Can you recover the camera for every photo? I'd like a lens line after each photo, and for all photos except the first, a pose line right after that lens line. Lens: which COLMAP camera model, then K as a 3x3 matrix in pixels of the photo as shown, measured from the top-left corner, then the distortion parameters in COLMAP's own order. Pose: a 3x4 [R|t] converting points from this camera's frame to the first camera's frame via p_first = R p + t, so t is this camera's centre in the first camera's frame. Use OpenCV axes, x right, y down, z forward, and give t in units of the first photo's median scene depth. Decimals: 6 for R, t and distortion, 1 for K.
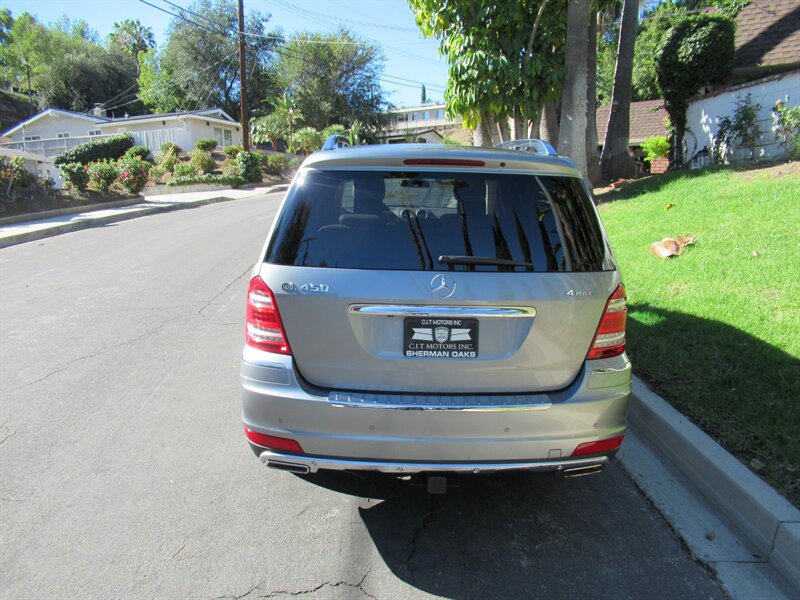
lens RADIAL K [[607.7, 0, 404.1], [0, 607.7, 317.4], [0, 0, 1]] dist [-0.000651, 0.007276]
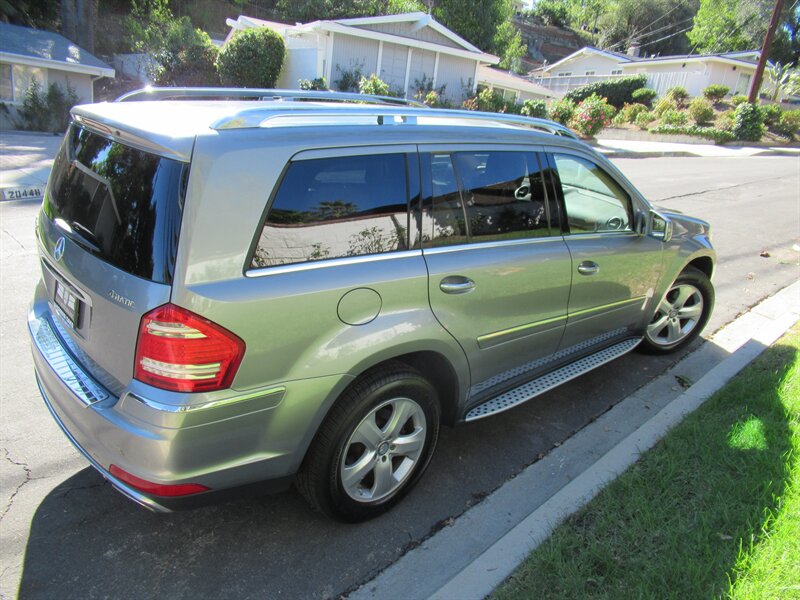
lens RADIAL K [[607.7, 0, 404.1], [0, 607.7, 317.4], [0, 0, 1]] dist [-0.000651, 0.007276]
pose [[0.657478, 0.327403, -0.678624, 0.101549], [-0.267214, 0.943437, 0.196275, -0.025655], [0.704499, 0.052291, 0.707776, 0.061783]]
